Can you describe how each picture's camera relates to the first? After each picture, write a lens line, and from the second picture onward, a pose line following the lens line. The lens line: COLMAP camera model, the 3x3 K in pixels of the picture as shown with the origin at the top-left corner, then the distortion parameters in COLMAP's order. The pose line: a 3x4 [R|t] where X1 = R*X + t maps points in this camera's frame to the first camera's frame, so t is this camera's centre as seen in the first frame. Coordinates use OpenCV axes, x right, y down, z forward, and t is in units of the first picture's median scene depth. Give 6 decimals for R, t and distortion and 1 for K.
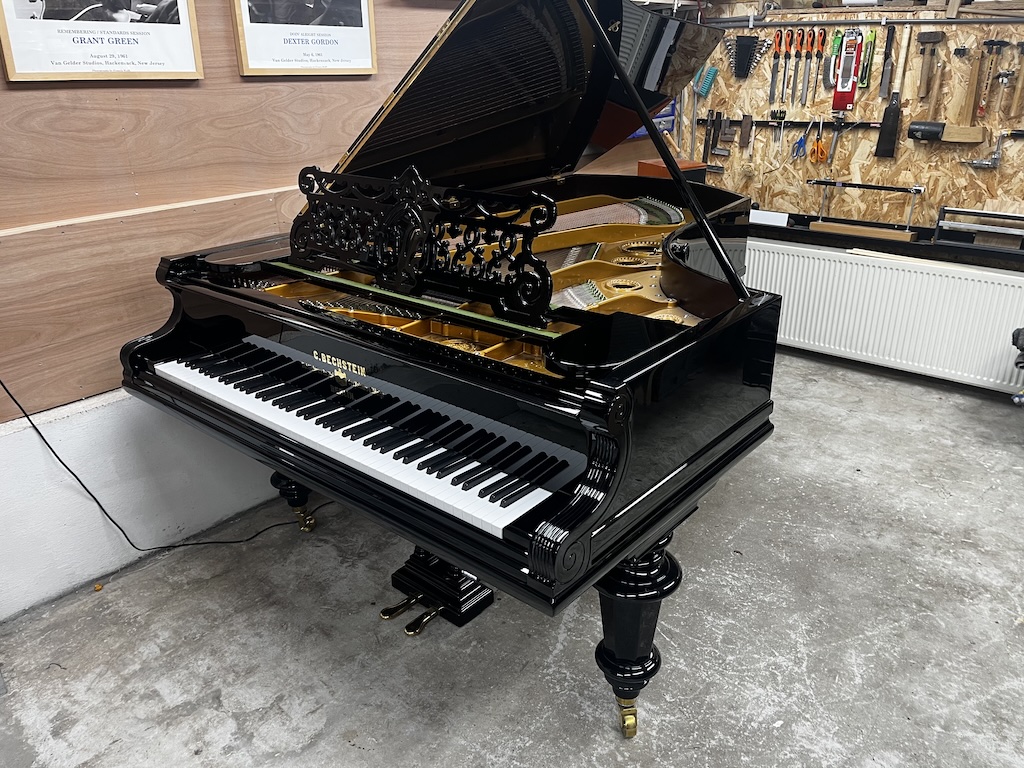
lens RADIAL K [[770.4, 0, 506.8], [0, 770.4, 378.9], [0, 0, 1]] dist [0.067382, -0.068537]
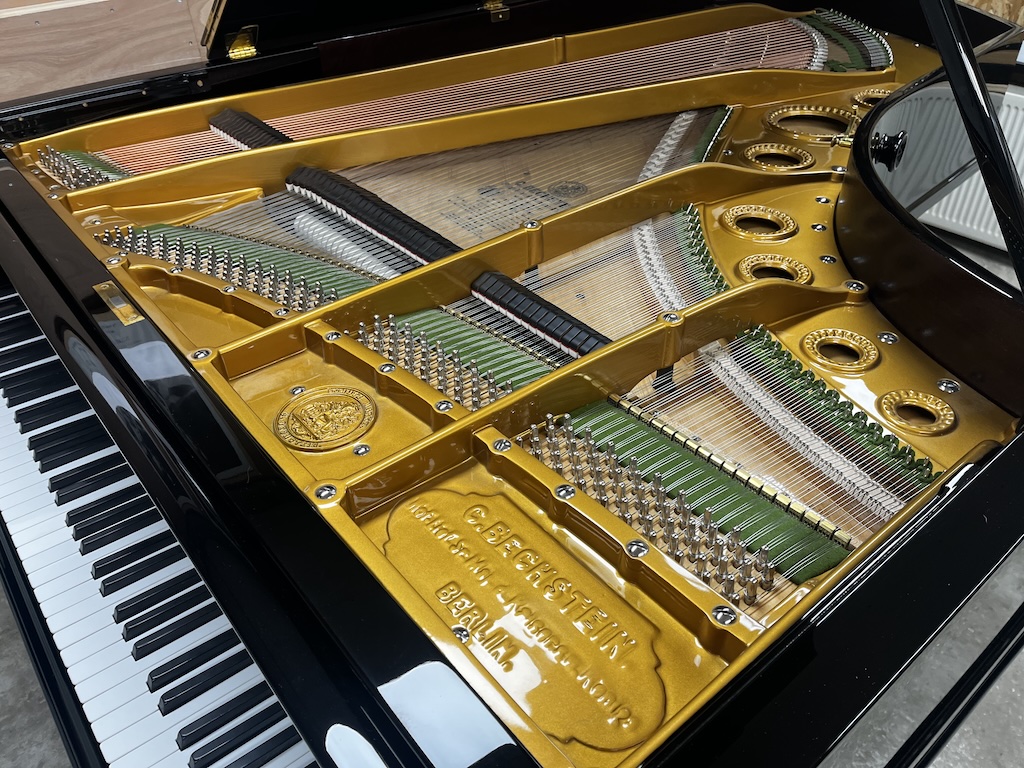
lens RADIAL K [[784.9, 0, 509.1], [0, 784.9, 382.0], [0, 0, 1]] dist [0.051342, -0.086907]
pose [[0.985531, 0.101947, -0.135410, 0.064008], [-0.065824, 0.966393, 0.248499, -0.121587], [0.156193, -0.235990, 0.959121, 0.408624]]
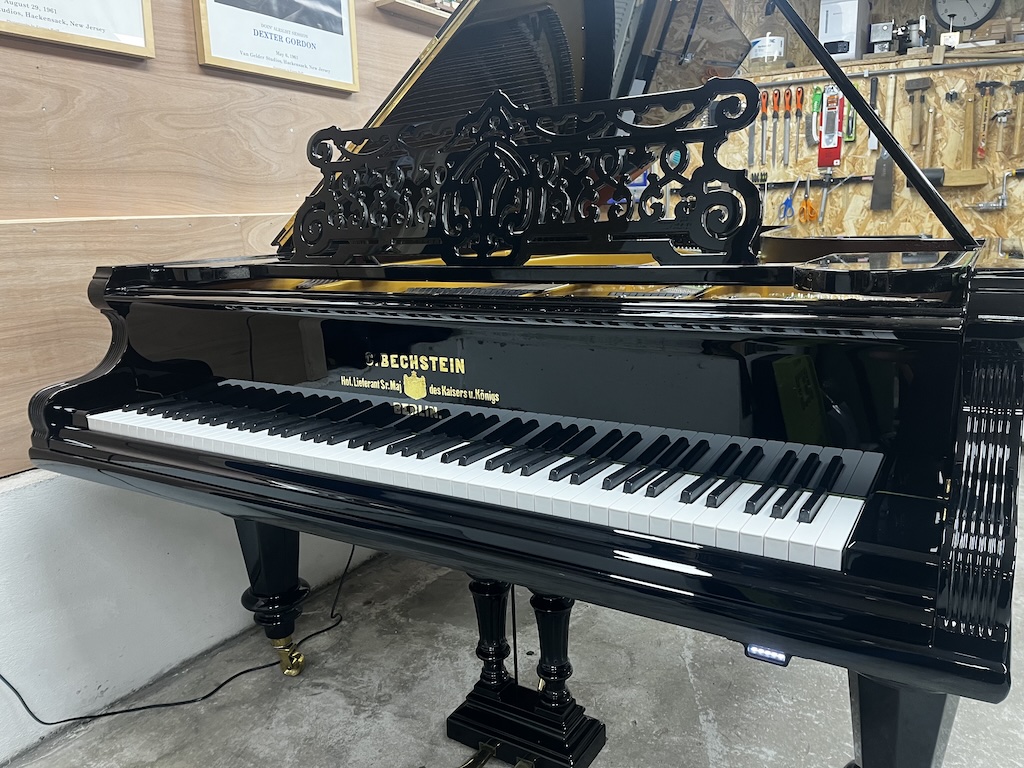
lens RADIAL K [[769.8, 0, 513.0], [0, 769.8, 380.8], [0, 0, 1]] dist [0.102585, -0.140148]
pose [[0.986785, -0.049161, 0.154400, -0.169958], [0.077311, 0.980256, -0.181992, 0.086637], [-0.142404, 0.191523, 0.971102, 0.258242]]
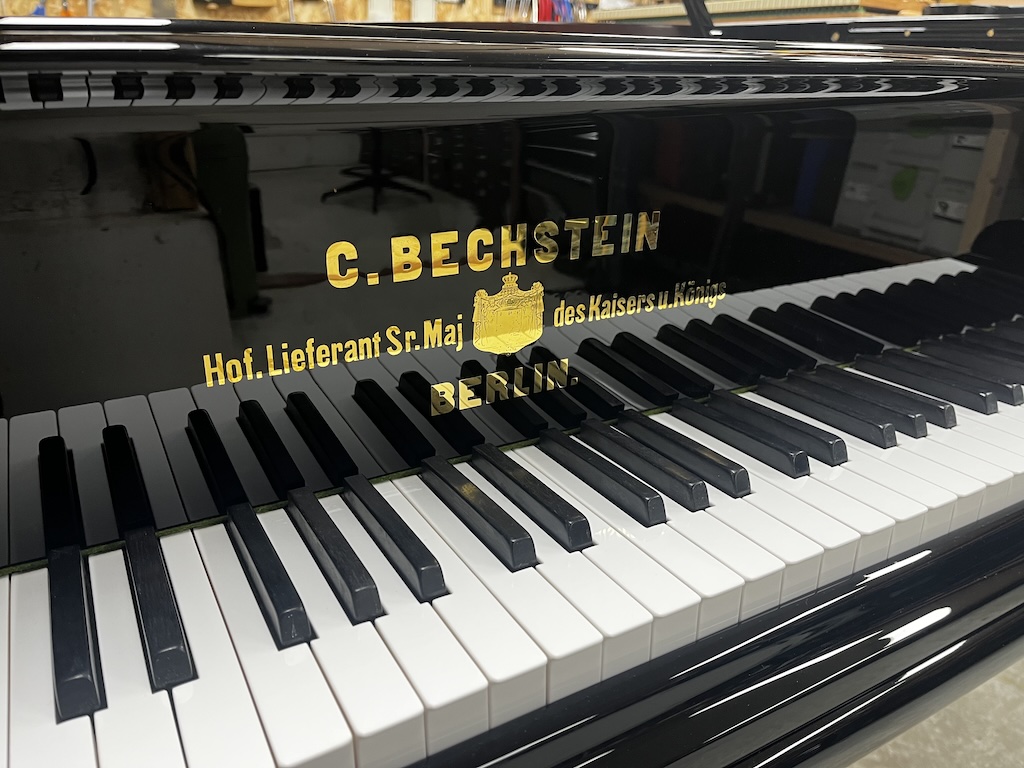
lens RADIAL K [[770.3, 0, 506.8], [0, 770.3, 385.6], [0, 0, 1]] dist [0.086010, -0.112172]
pose [[0.329856, -0.330057, 0.884453, -0.303456], [0.345702, 0.914043, 0.212170, -0.022485], [-0.878456, 0.235772, 0.415604, 0.664439]]
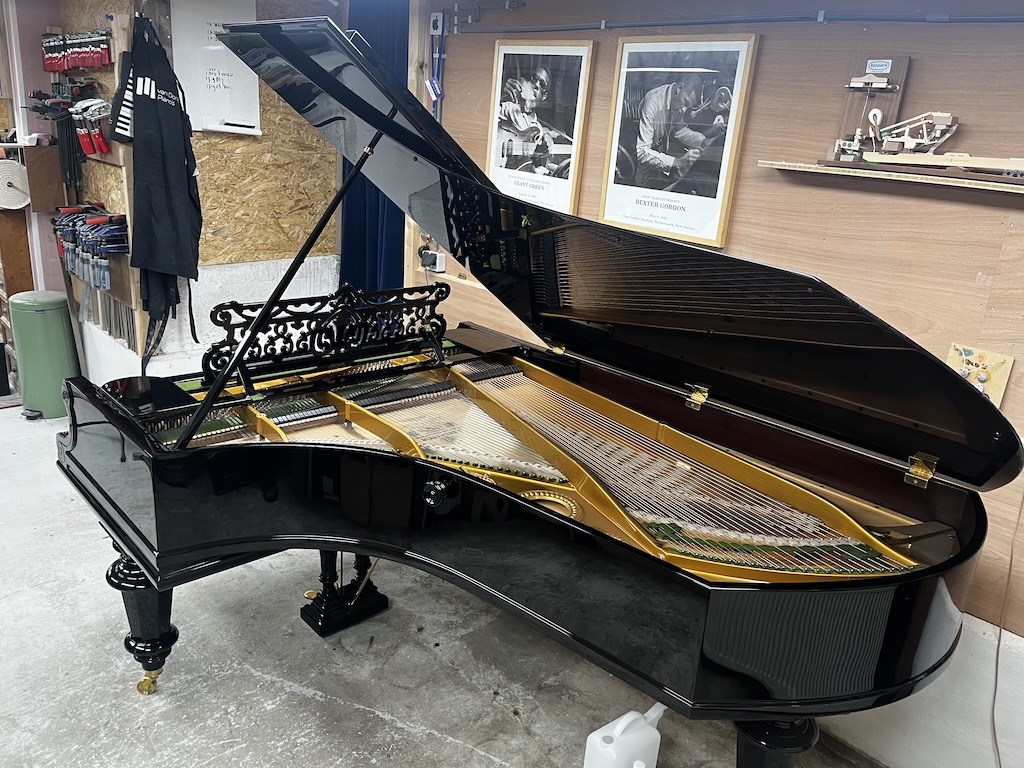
lens RADIAL K [[771.8, 0, 512.0], [0, 771.8, 384.0], [0, 0, 1]] dist [0.095155, -0.127583]
pose [[-0.103553, 0.323797, -0.940442, 0.878286], [-0.442742, 0.831678, 0.335100, -0.524653], [0.890650, 0.451074, 0.057236, 0.924649]]
